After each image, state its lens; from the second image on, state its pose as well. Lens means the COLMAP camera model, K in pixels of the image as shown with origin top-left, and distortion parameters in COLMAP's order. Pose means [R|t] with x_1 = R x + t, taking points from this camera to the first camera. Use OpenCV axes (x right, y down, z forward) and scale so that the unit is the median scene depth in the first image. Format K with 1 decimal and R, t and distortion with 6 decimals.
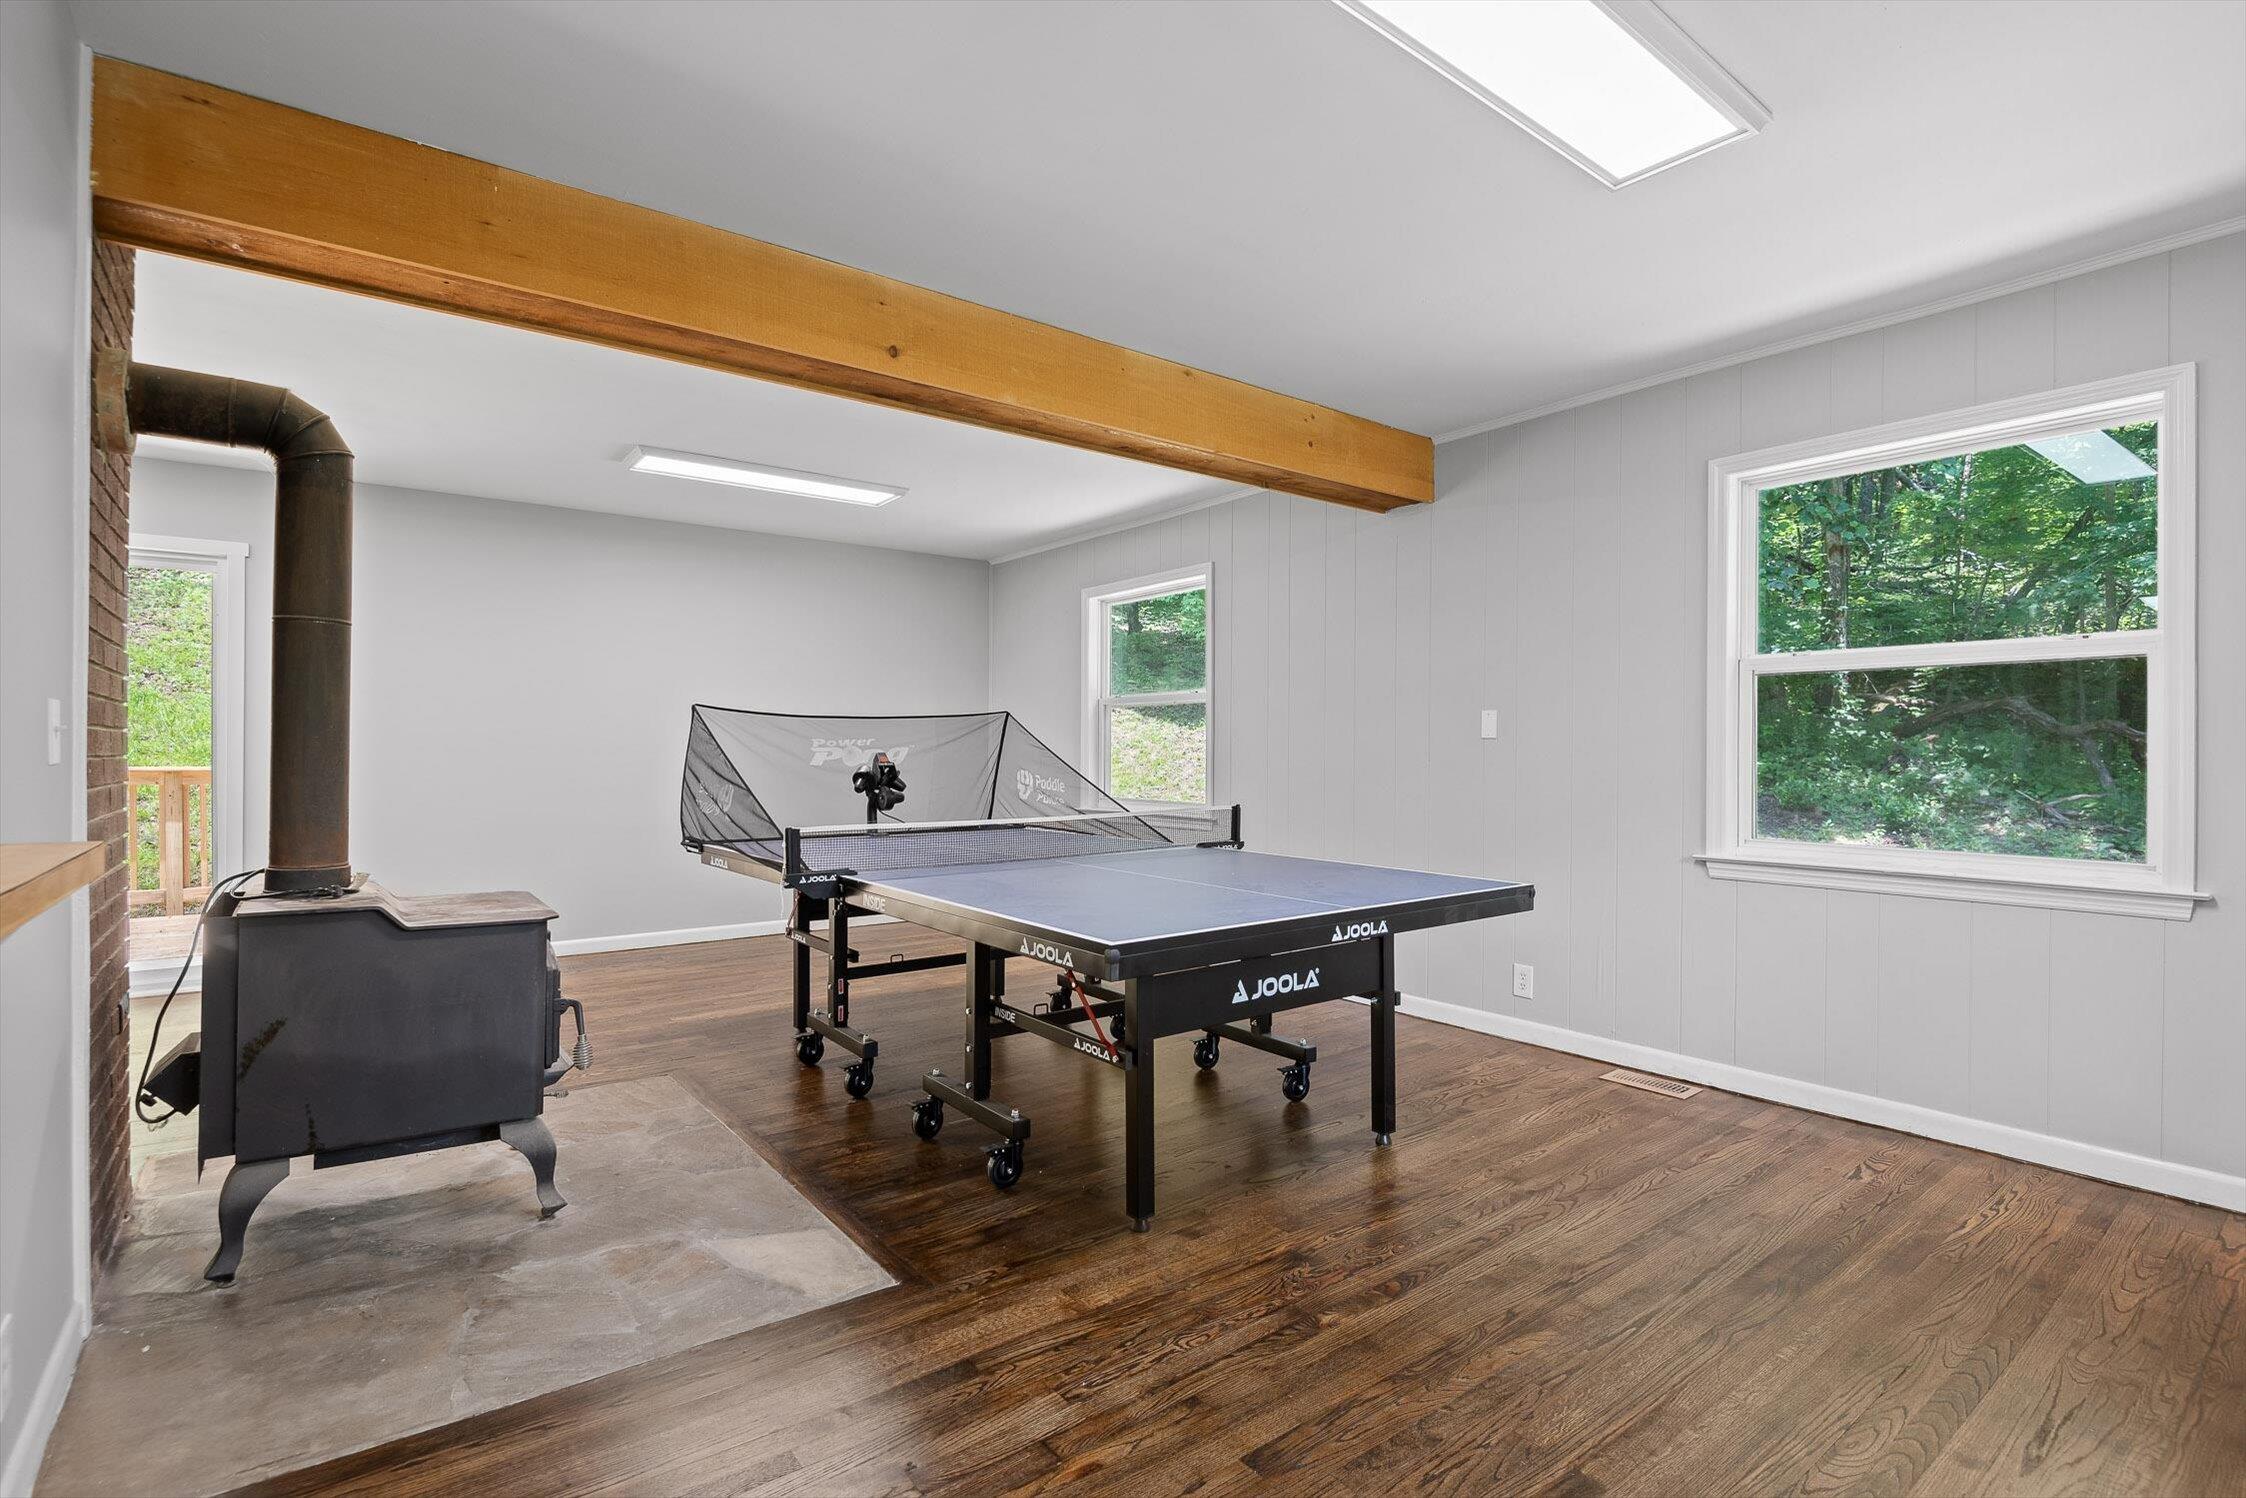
lens RADIAL K [[1075.5, 0, 1118.1], [0, 1075.5, 753.6], [0, 0, 1]] dist [-0.002930, -0.001157]
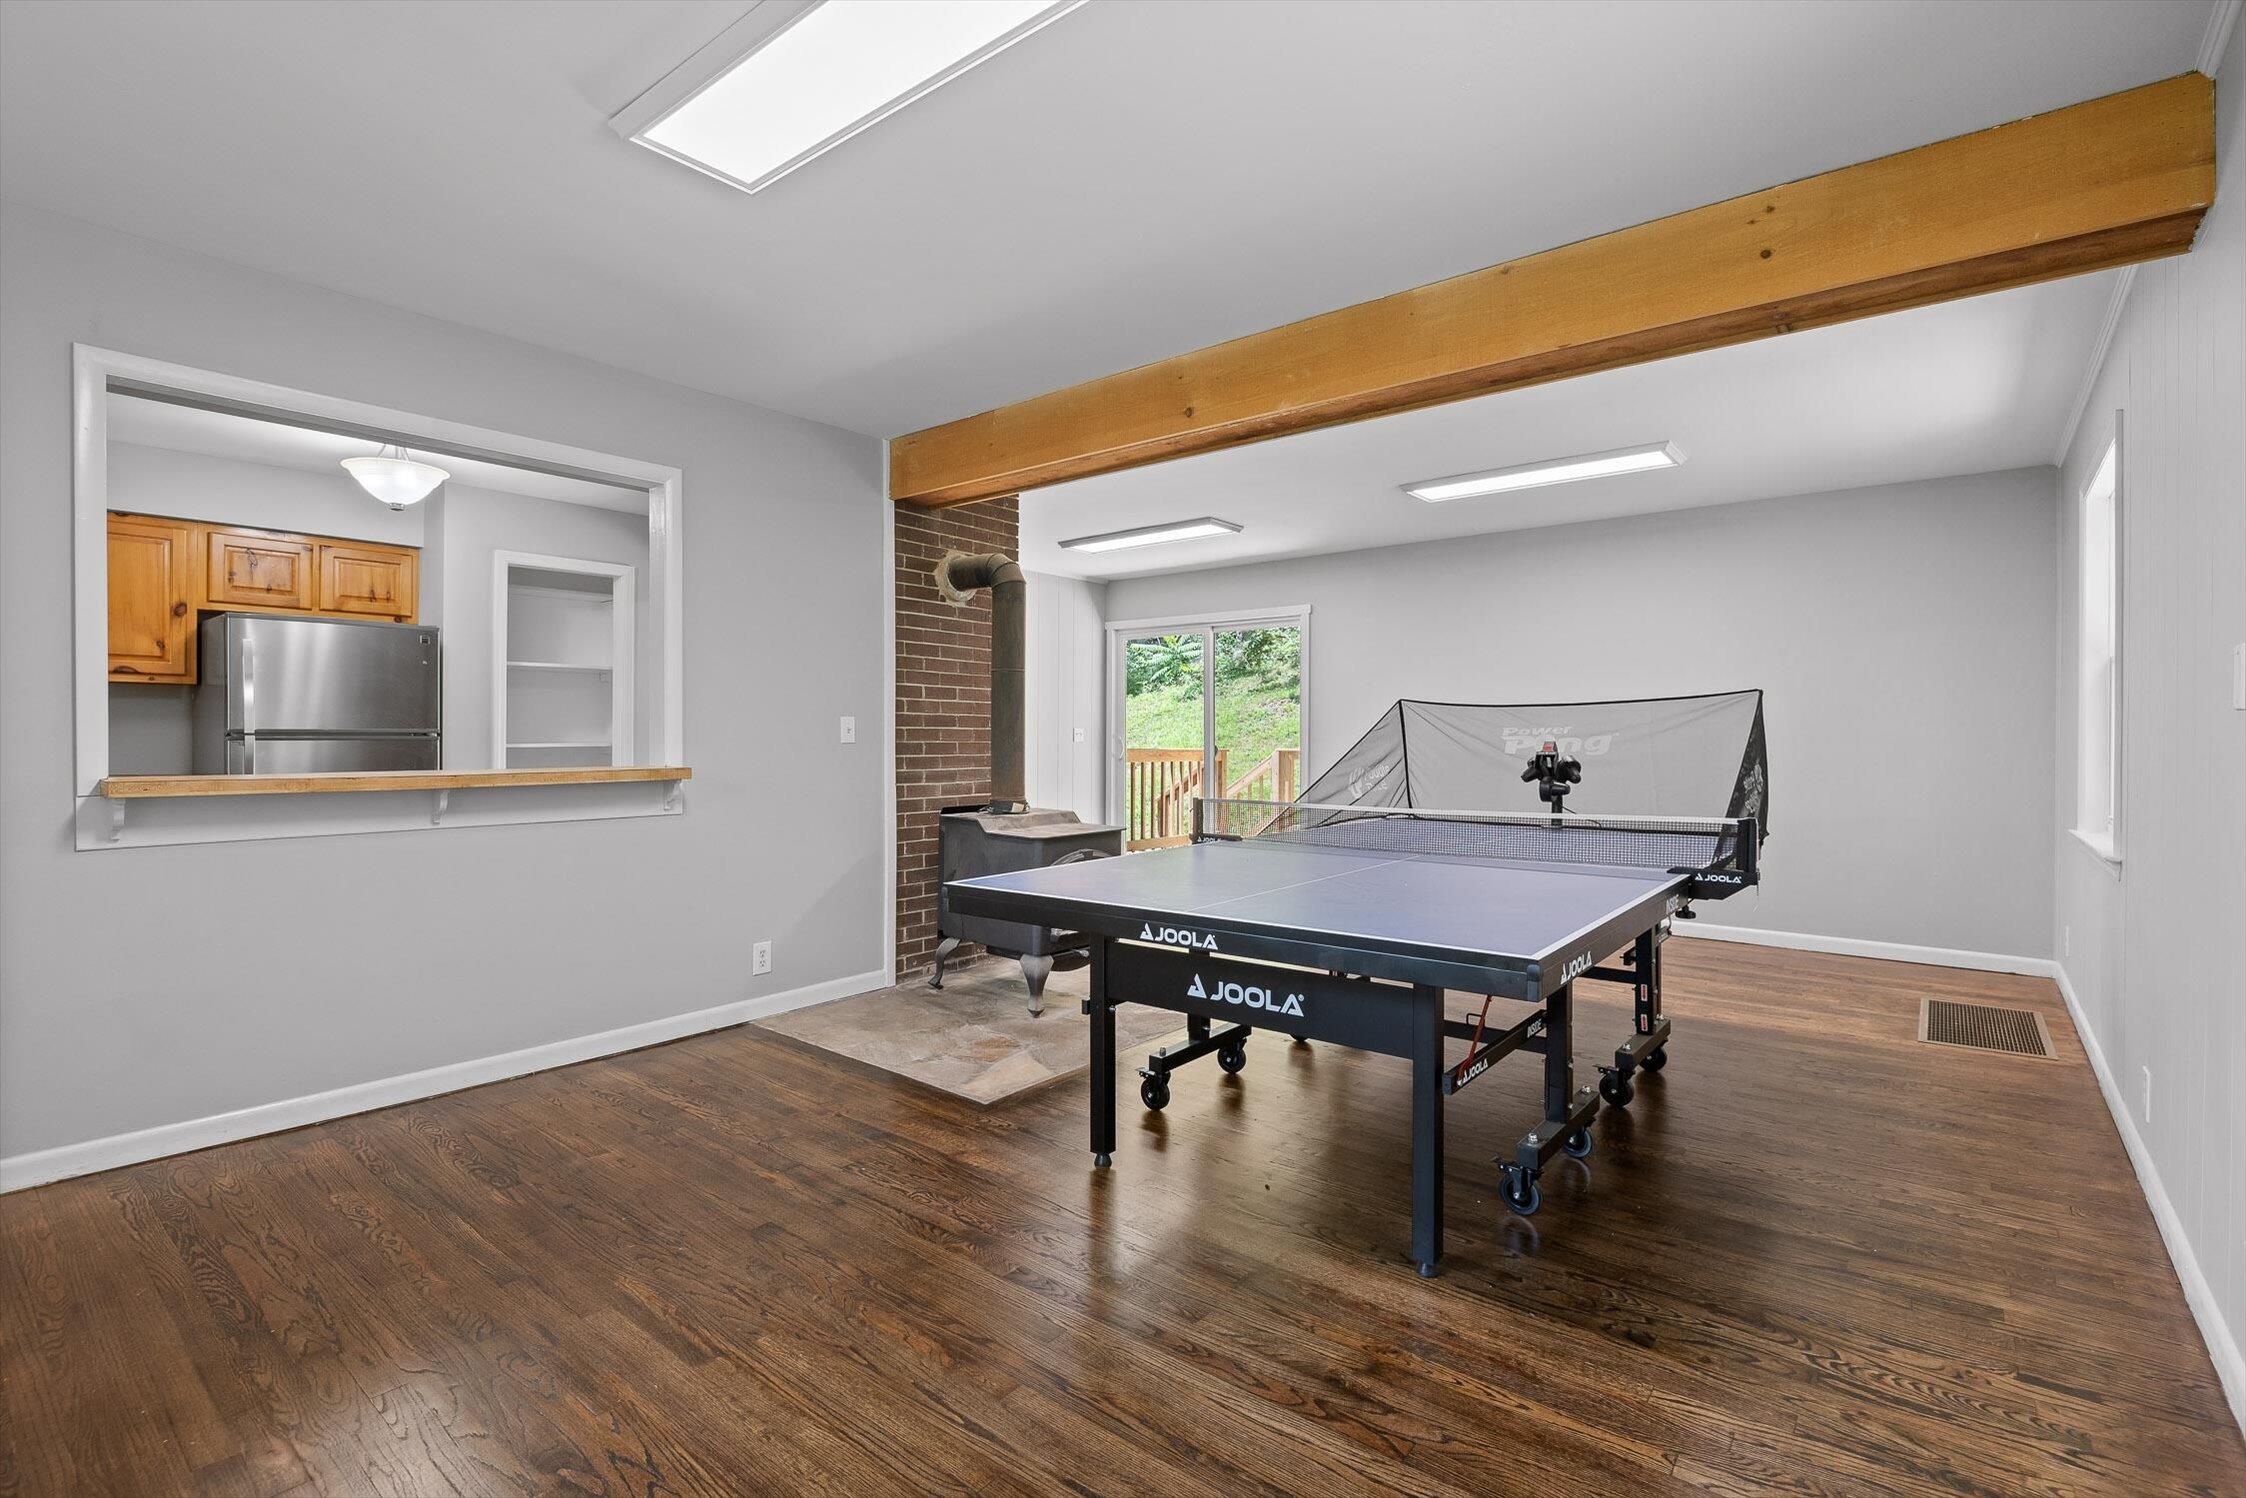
lens RADIAL K [[1036.9, 0, 1133.7], [0, 1036.9, 741.5], [0, 0, 1]] dist [-0.001772, -0.000071]
pose [[0.229521, 0.002084, -0.973301, 0.989296], [-0.004668, 0.999989, 0.001040, 0.000791], [0.973292, 0.004305, 0.229528, 0.716229]]
